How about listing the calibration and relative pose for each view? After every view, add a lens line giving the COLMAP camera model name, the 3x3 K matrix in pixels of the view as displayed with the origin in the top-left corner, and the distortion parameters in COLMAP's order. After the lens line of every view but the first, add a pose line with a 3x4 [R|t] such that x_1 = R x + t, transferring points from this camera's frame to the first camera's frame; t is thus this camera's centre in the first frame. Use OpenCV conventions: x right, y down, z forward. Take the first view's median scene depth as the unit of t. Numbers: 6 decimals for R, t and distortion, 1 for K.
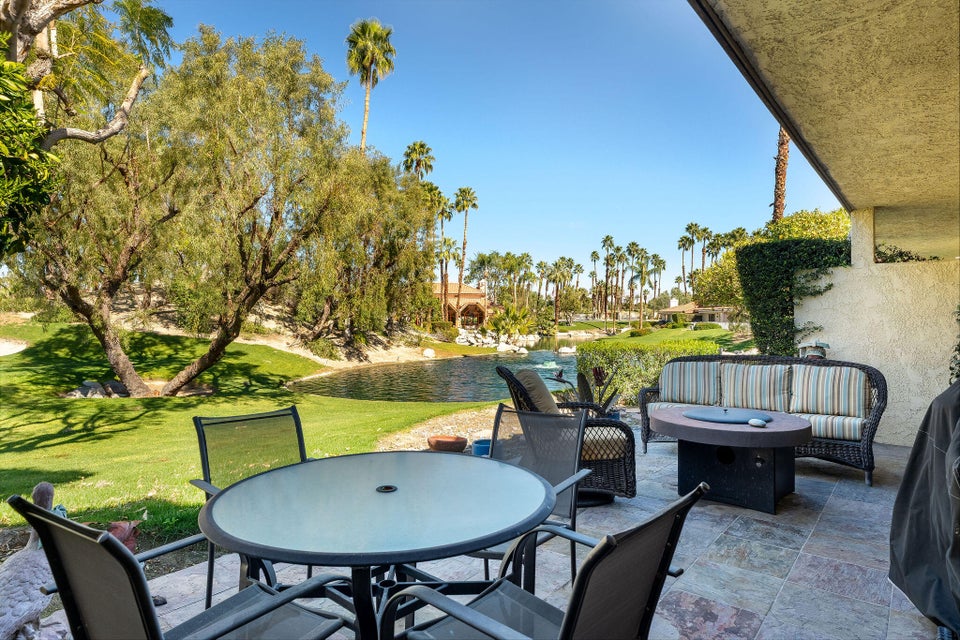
lens RADIAL K [[566.1, 0, 478.6], [0, 566.1, 321.3], [0, 0, 1]] dist [0.002264, 0.000050]
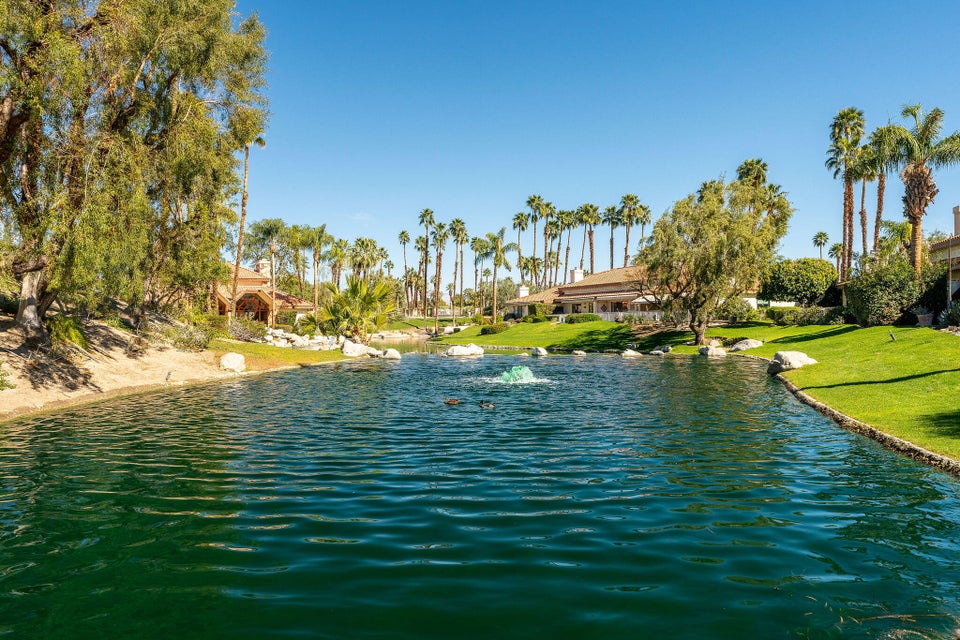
lens RADIAL K [[639.7, 0, 482.2], [0, 639.7, 323.8], [0, 0, 1]] dist [-0.008485, -0.004531]
pose [[0.928253, -0.012671, 0.371734, -0.041726], [0.013773, 0.999905, -0.000310, 0.011991], [-0.371695, 0.005408, 0.928339, 0.188796]]
